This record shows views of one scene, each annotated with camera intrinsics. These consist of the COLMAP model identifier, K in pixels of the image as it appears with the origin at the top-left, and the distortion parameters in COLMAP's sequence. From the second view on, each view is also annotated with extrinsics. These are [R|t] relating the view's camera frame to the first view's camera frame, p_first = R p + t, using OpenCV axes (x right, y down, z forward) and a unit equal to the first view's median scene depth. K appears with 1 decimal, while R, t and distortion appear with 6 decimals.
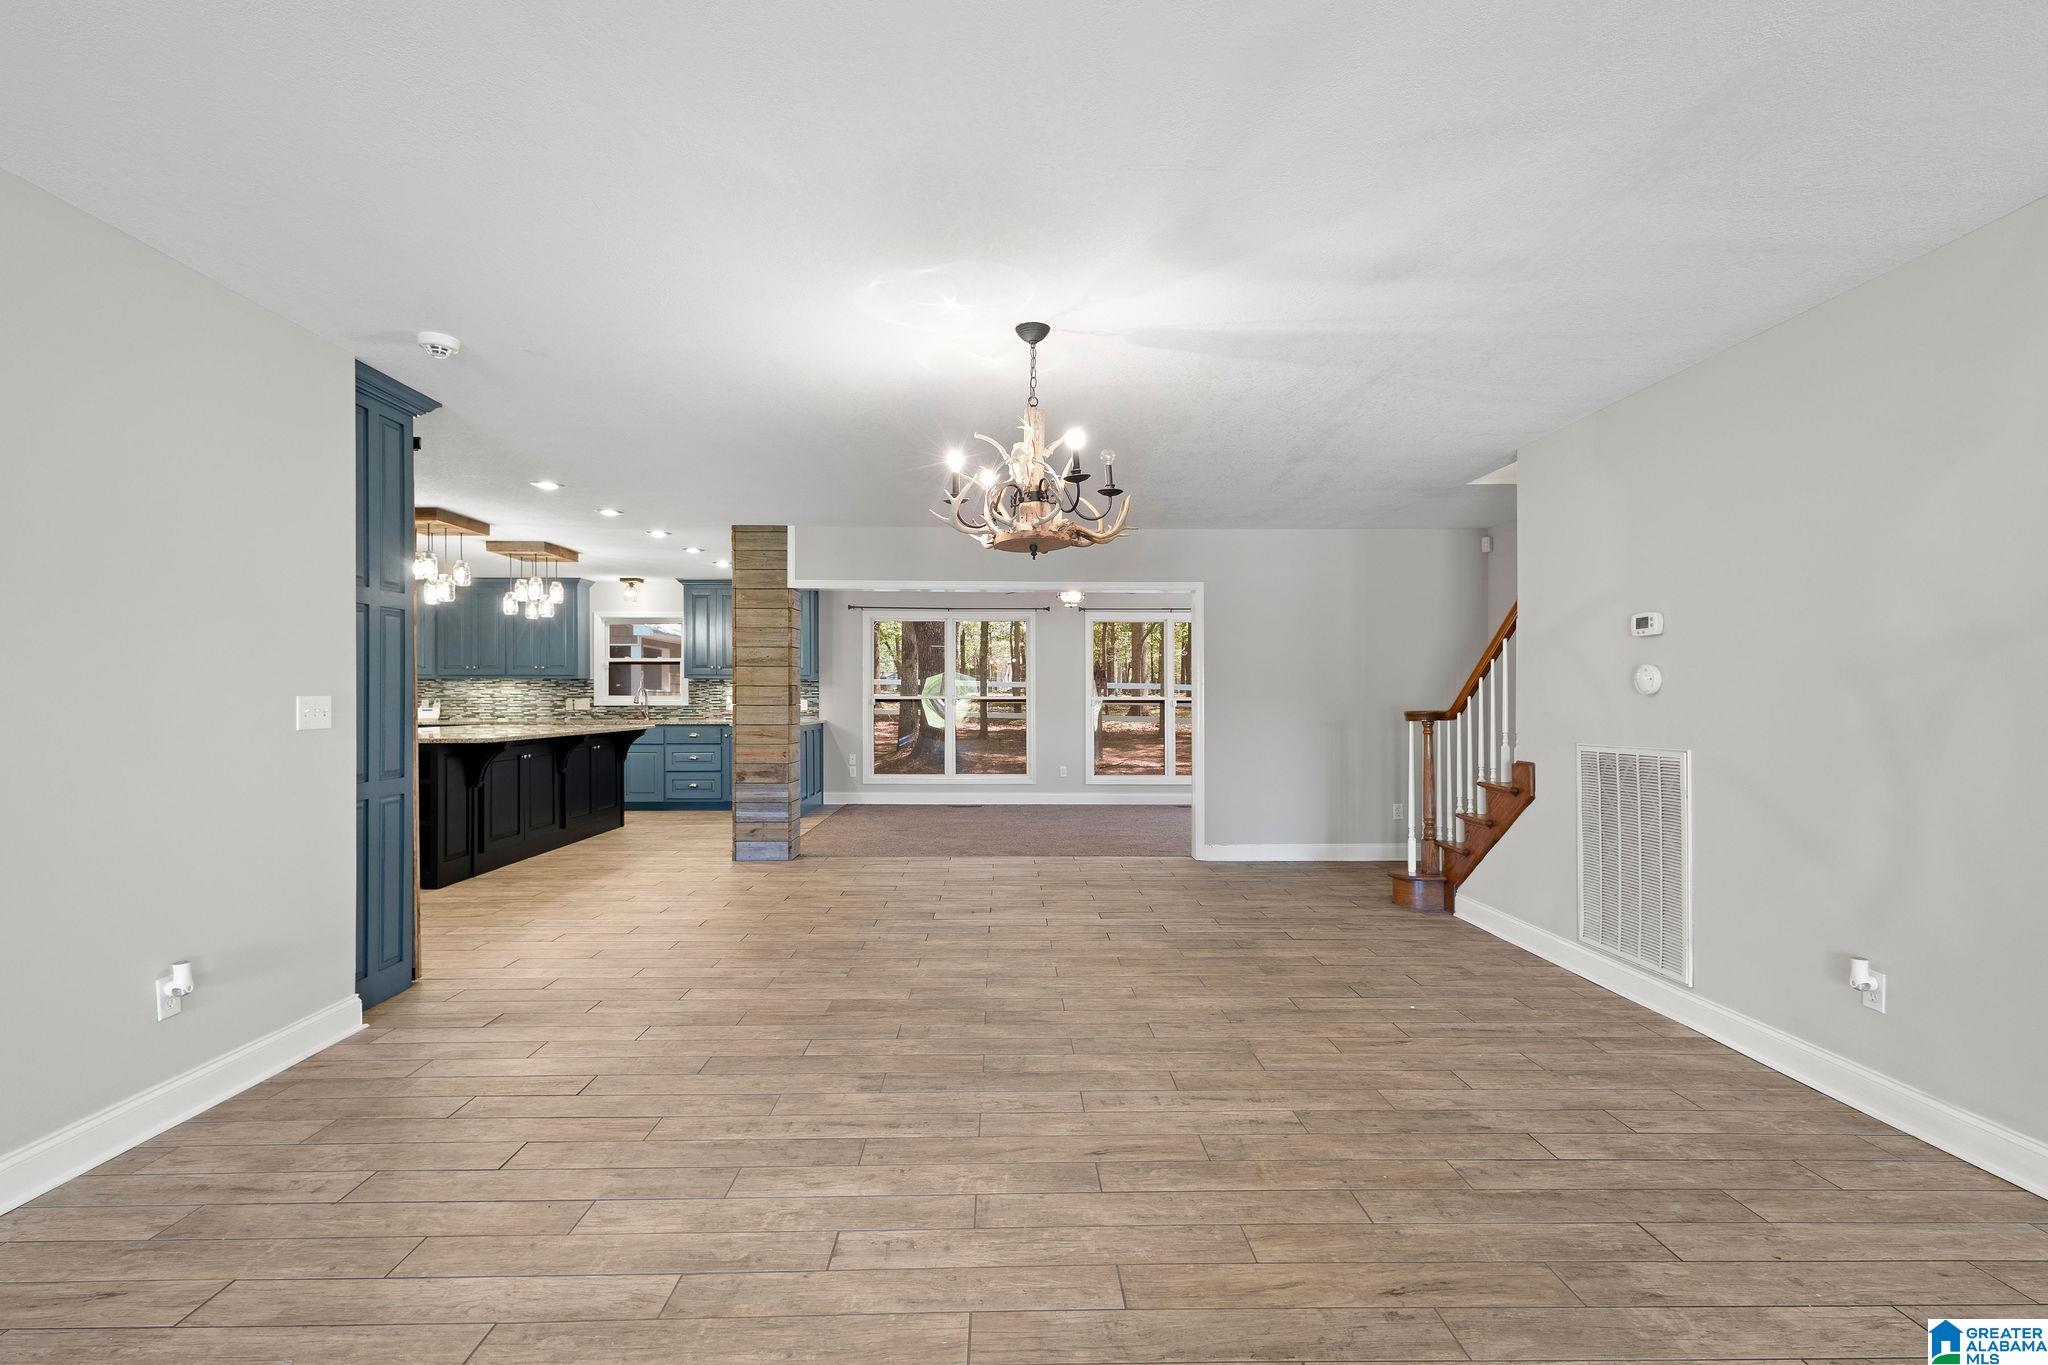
lens RADIAL K [[974.8, 0, 1021.8], [0, 974.8, 689.0], [0, 0, 1]] dist [0.003189, 0.000020]
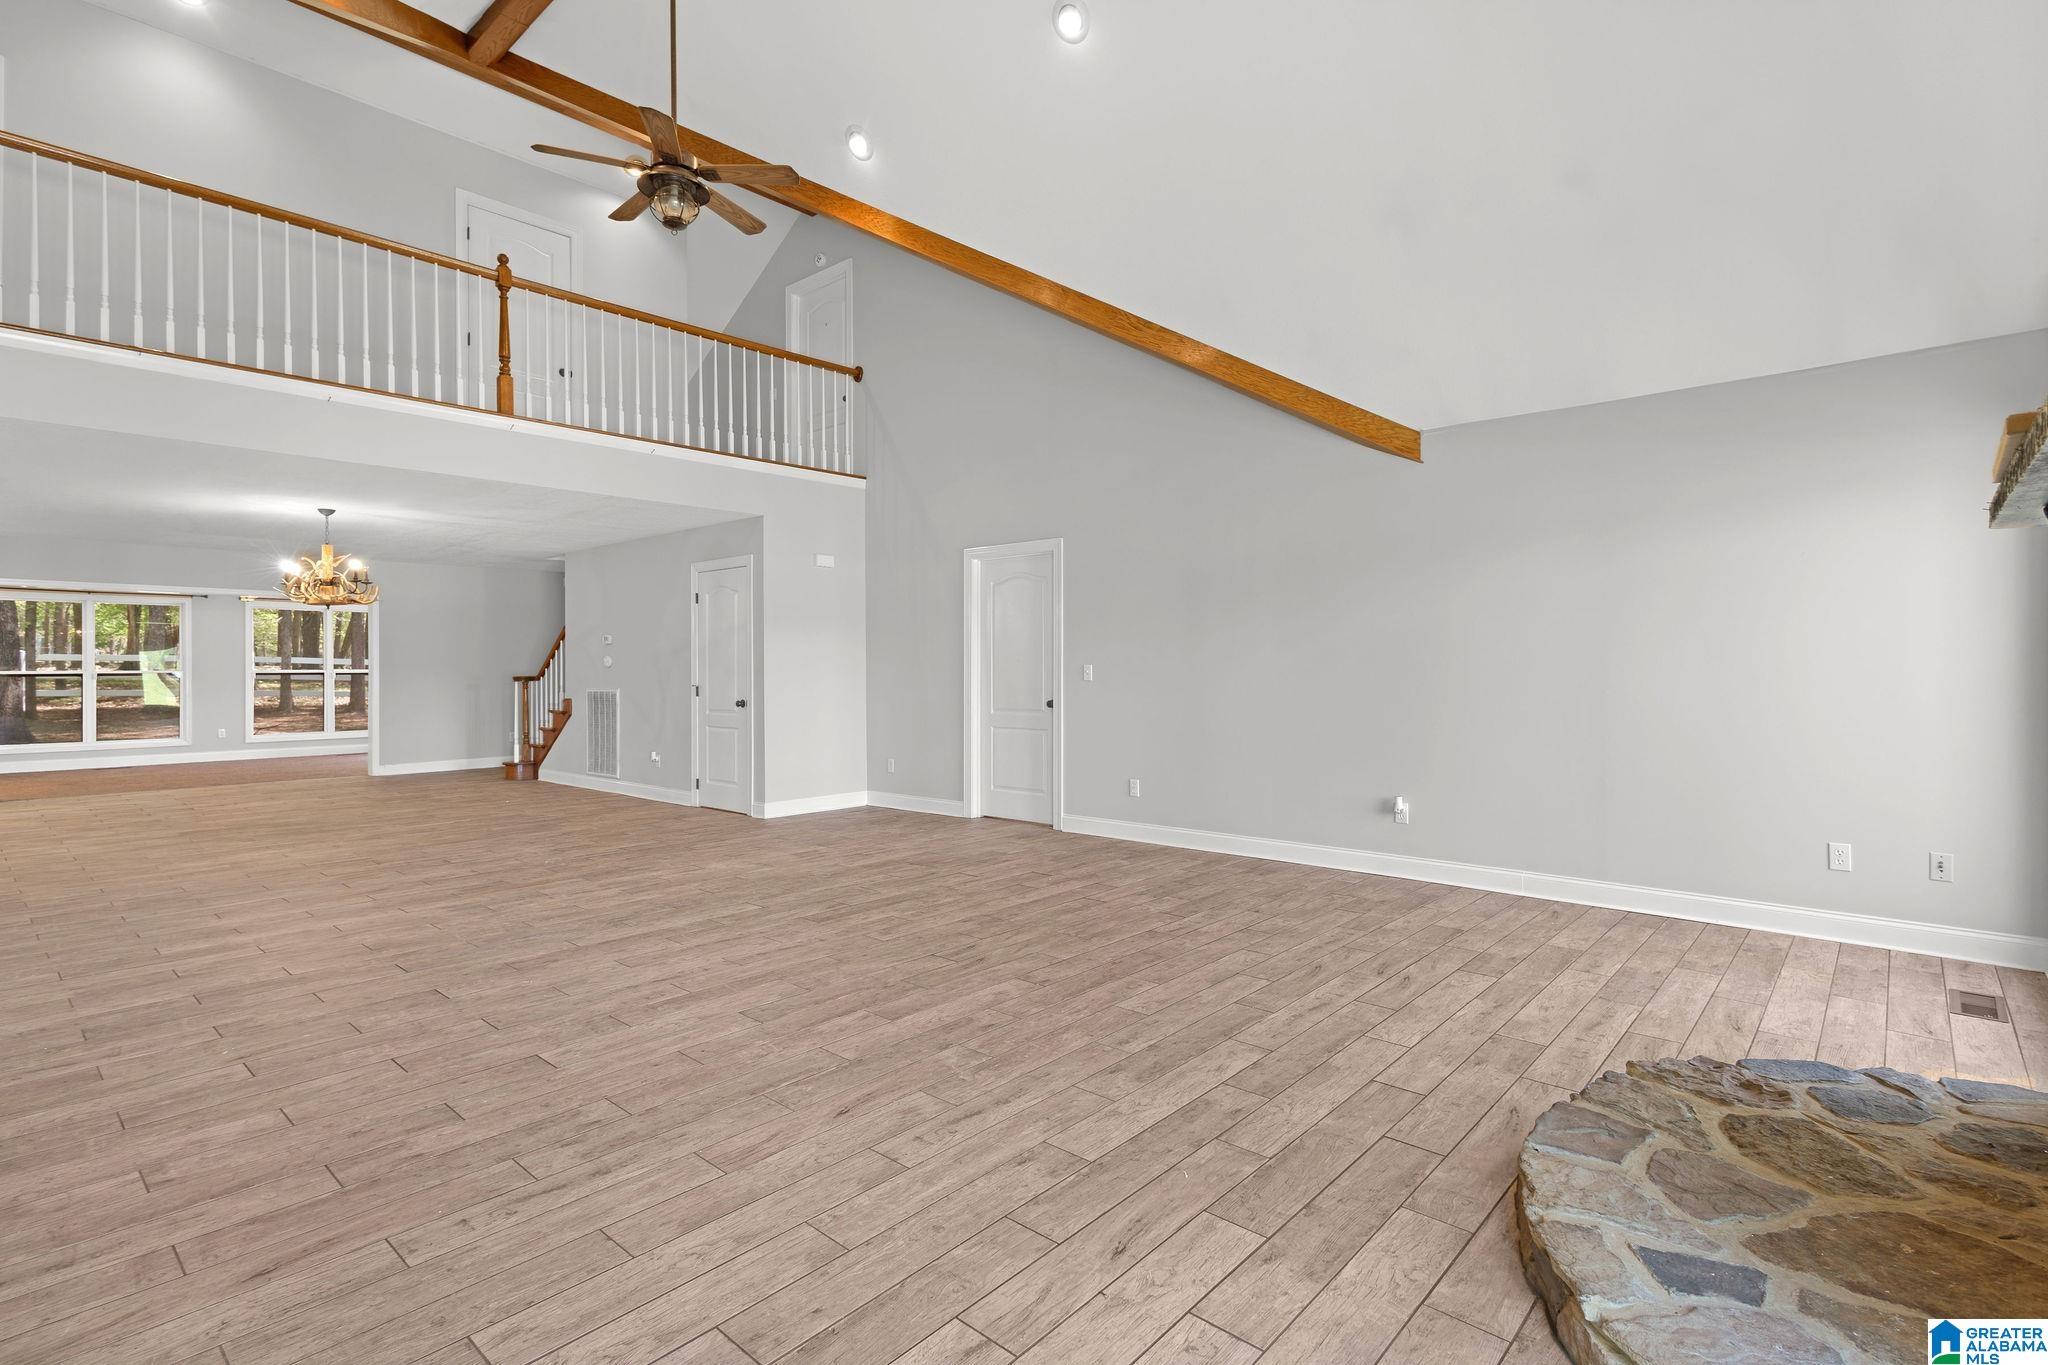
lens RADIAL K [[974.8, 0, 1024.0], [0, 974.8, 671.3], [0, 0, 1]] dist [0.003189, 0.000020]
pose [[0.676692, -0.008964, 0.736212, -0.350894], [0.000894, 0.999935, 0.011354, -0.008582], [-0.736266, -0.007025, 0.676656, -1.082434]]
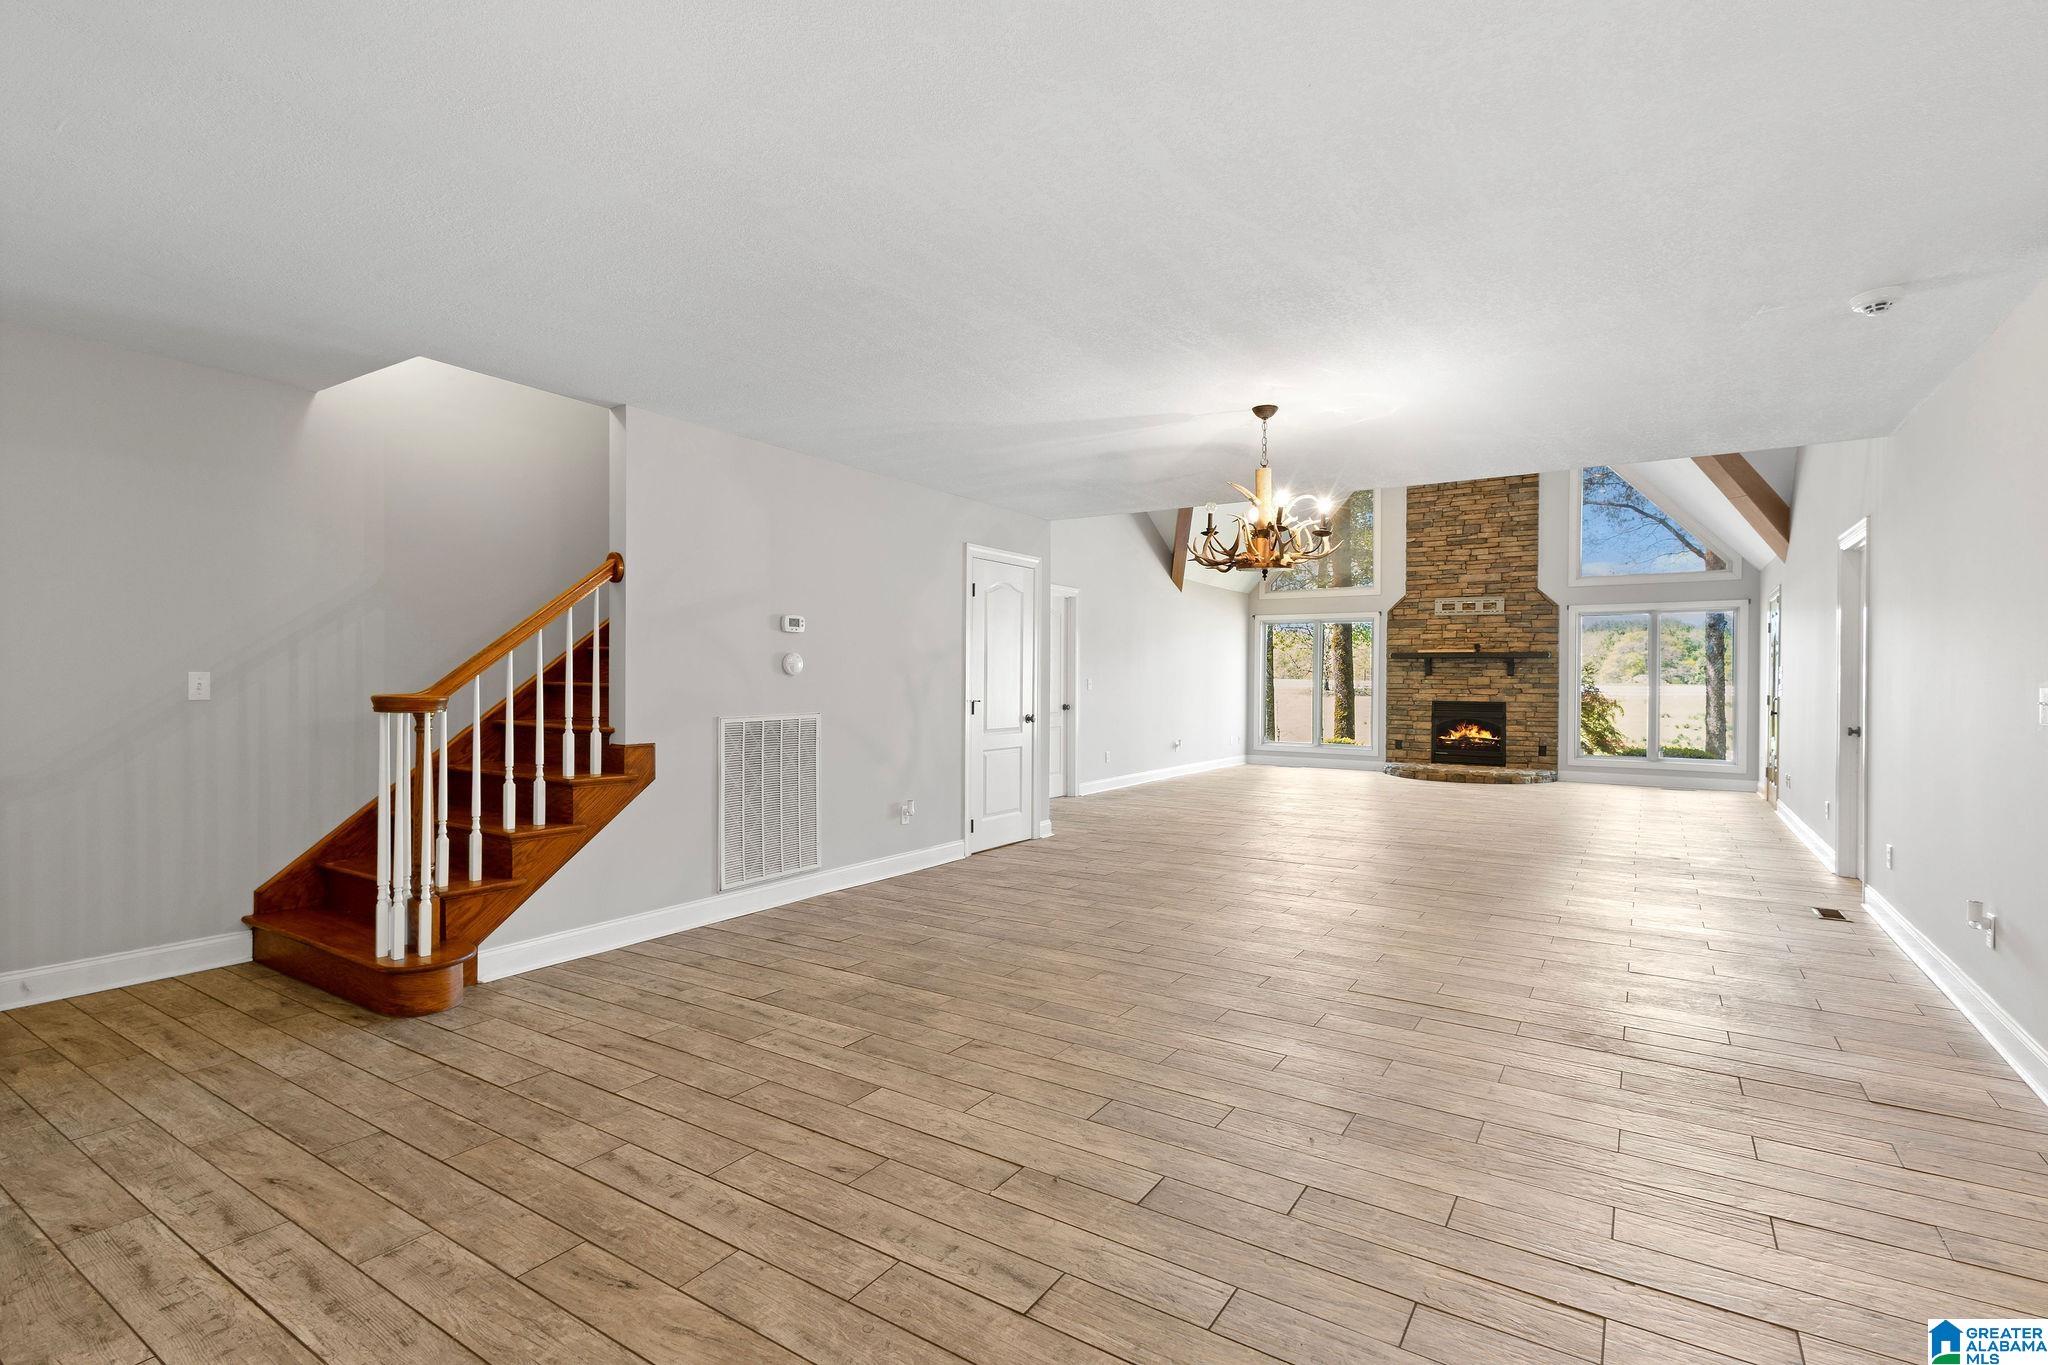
lens RADIAL K [[974.8, 0, 1033.6], [0, 974.8, 667.0], [0, 0, 1]] dist [0.003189, 0.000020]
pose [[-0.834092, 0.000463, 0.551626, -0.294822], [-0.012207, 0.999739, -0.019296, 0.012289], [-0.551491, -0.022828, -0.833868, 1.447688]]
